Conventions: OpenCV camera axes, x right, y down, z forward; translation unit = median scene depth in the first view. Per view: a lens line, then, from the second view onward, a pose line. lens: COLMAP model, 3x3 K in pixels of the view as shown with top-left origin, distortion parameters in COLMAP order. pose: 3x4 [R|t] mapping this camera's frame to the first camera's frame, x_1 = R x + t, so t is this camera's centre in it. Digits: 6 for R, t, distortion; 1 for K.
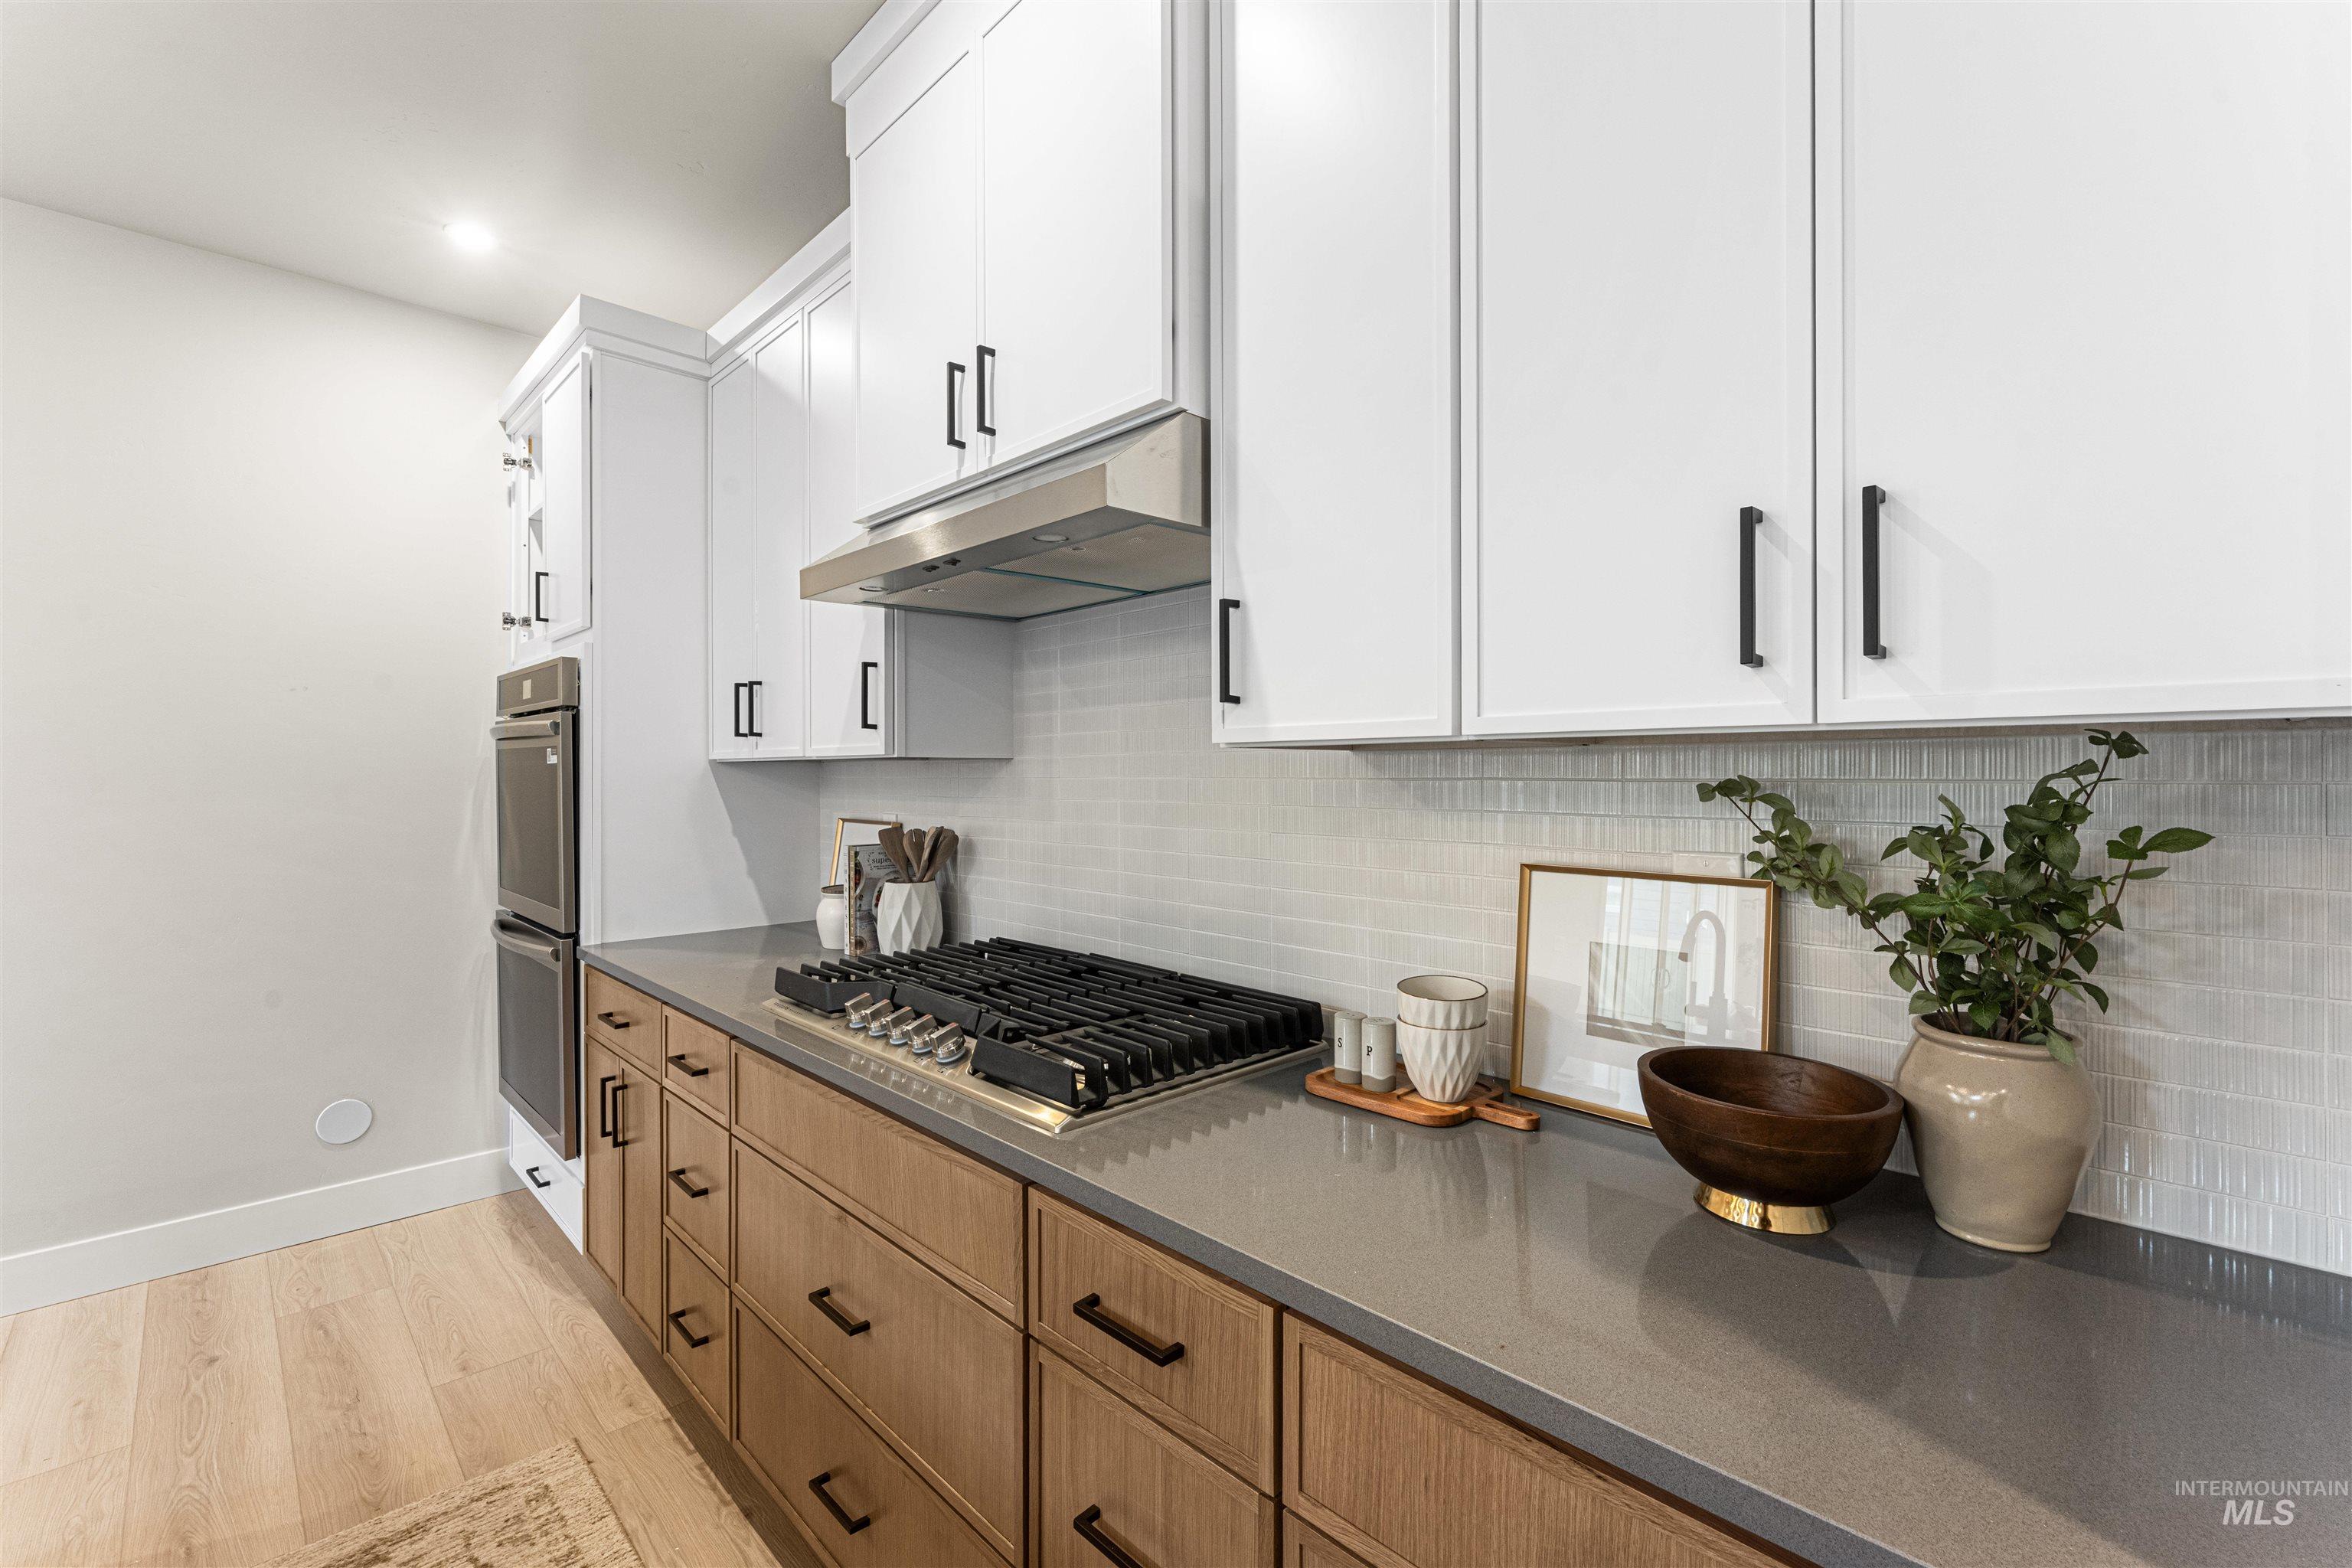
lens RADIAL K [[1009.4, 0, 1157.1], [0, 1009.4, 782.4], [0, 0, 1]] dist [-0.001753, 0.000036]
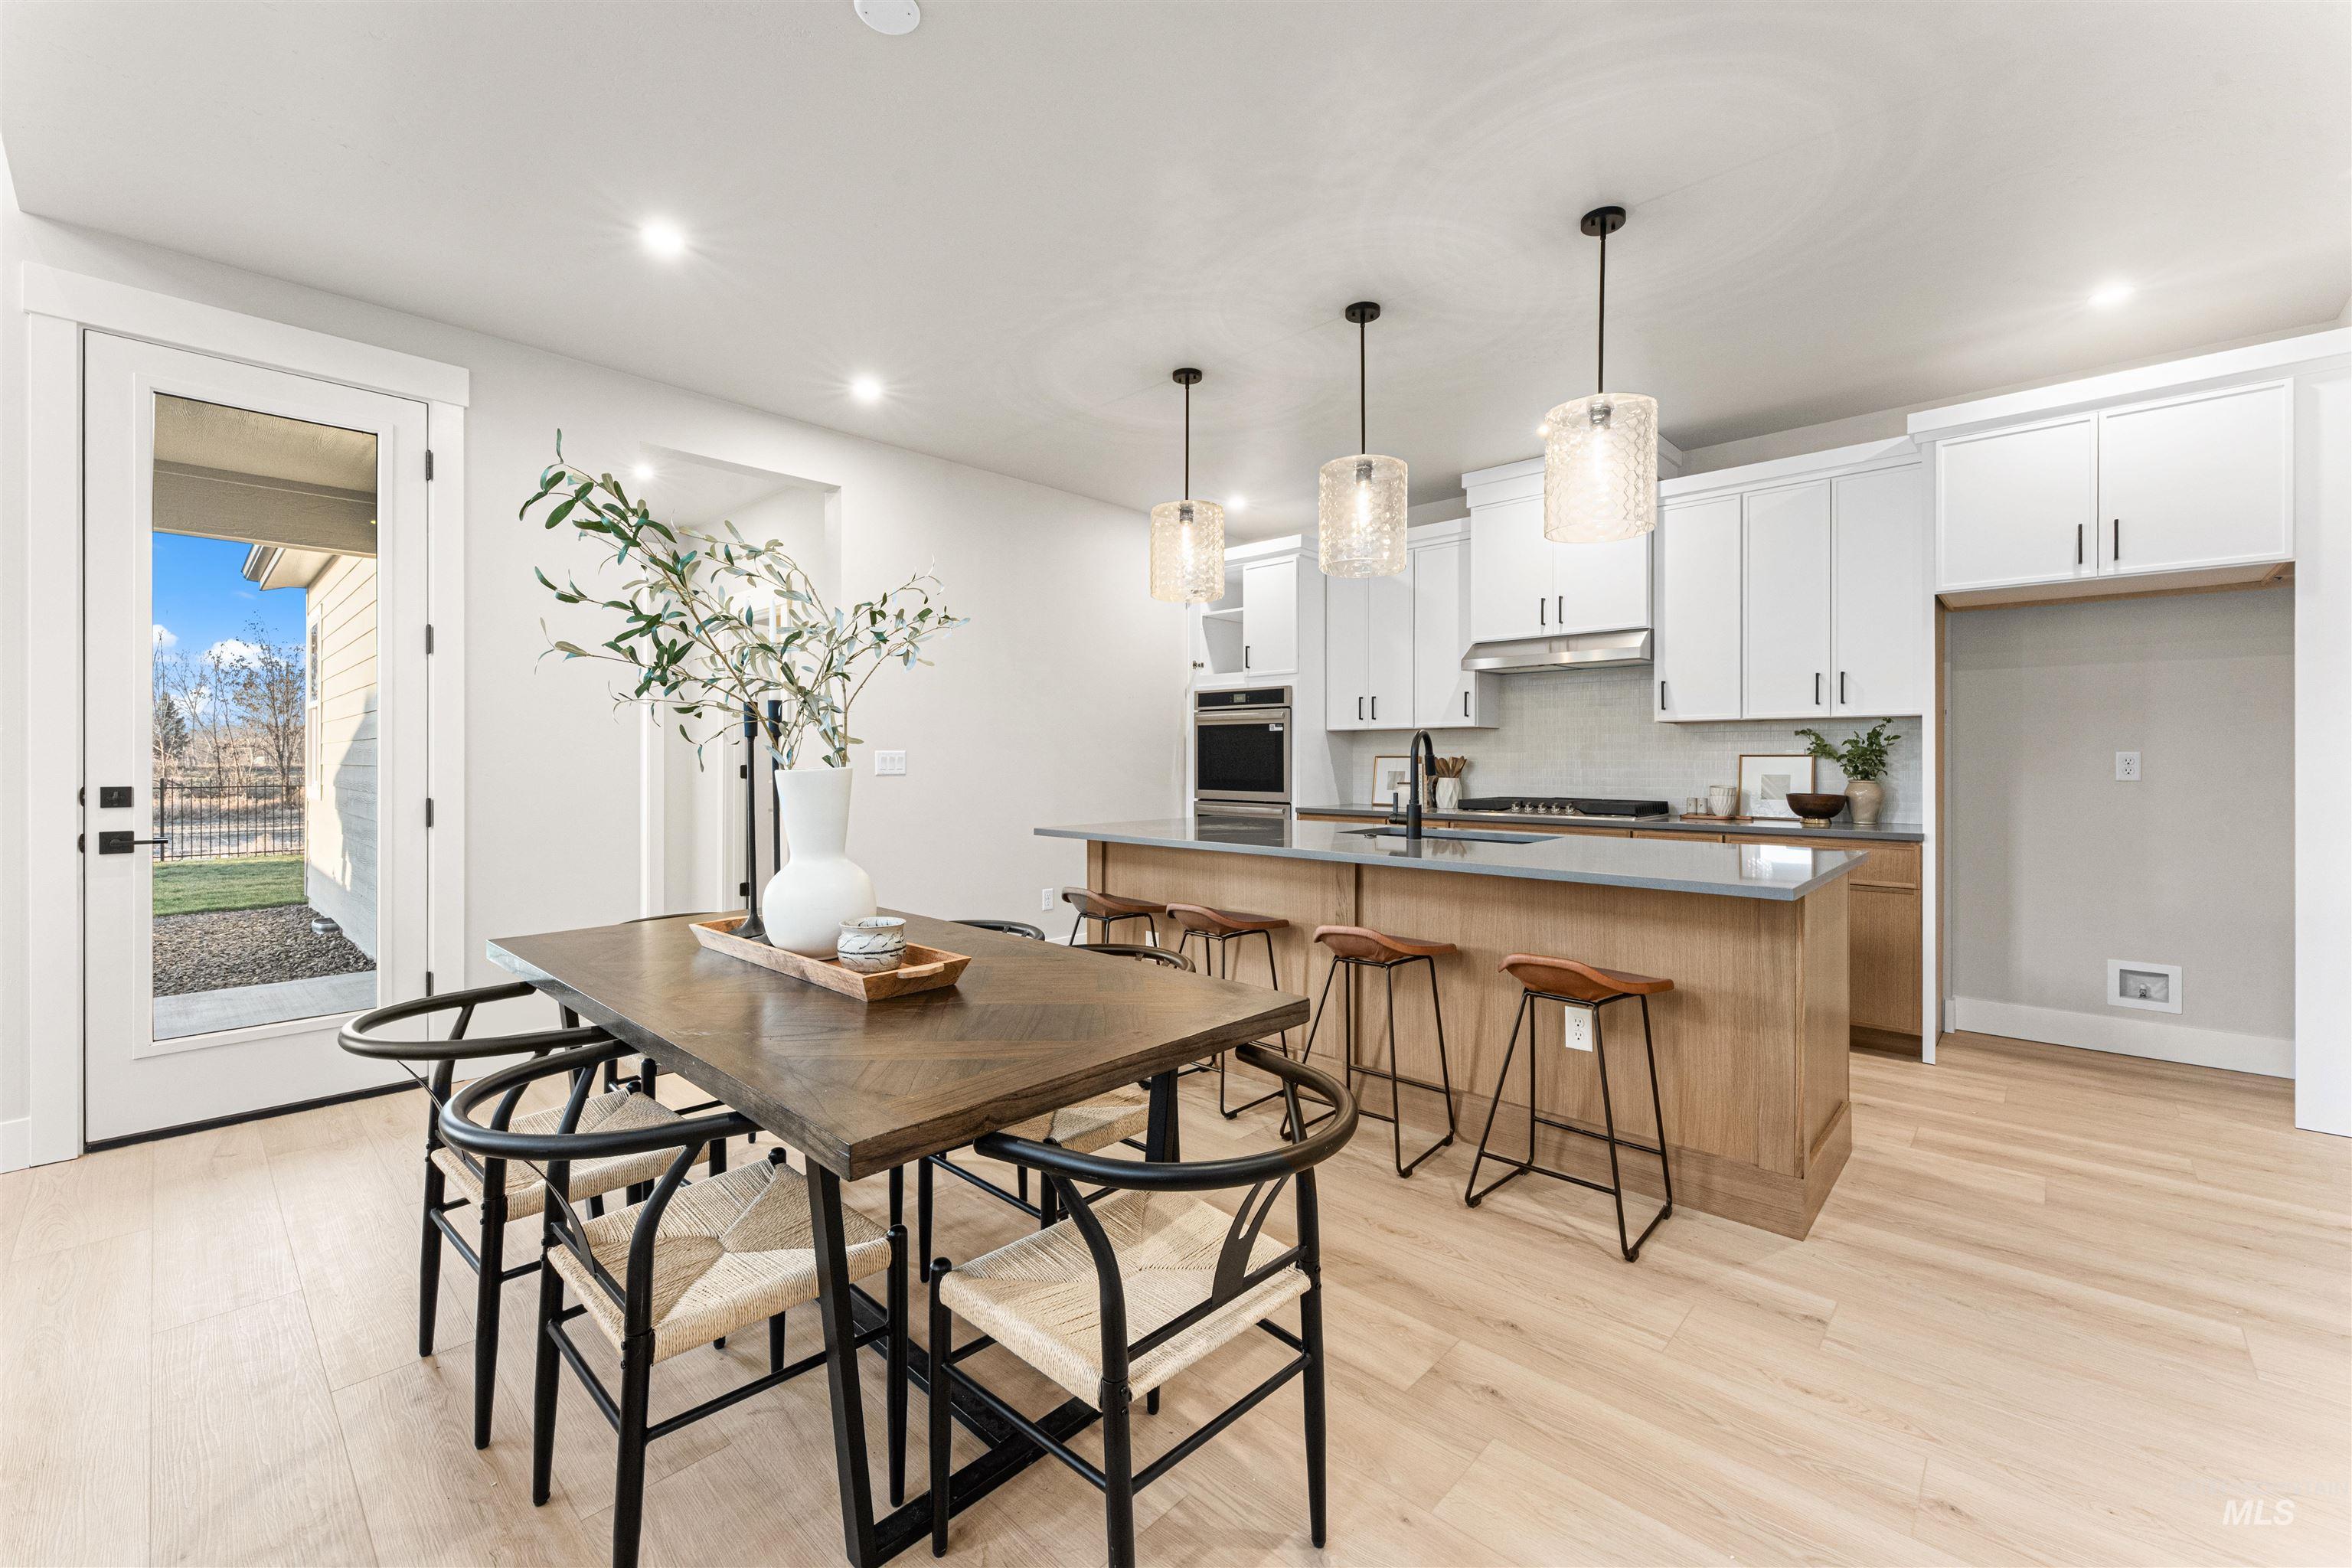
lens RADIAL K [[953.3, 0, 1162.7], [0, 953.3, 773.4], [0, 0, 1]] dist [-0.000598, 0.000298]
pose [[0.998868, 0.004209, 0.047377, -2.204542], [-0.004435, 0.999979, 0.004668, 0.167162], [-0.047357, -0.004873, 0.998866, -2.731774]]
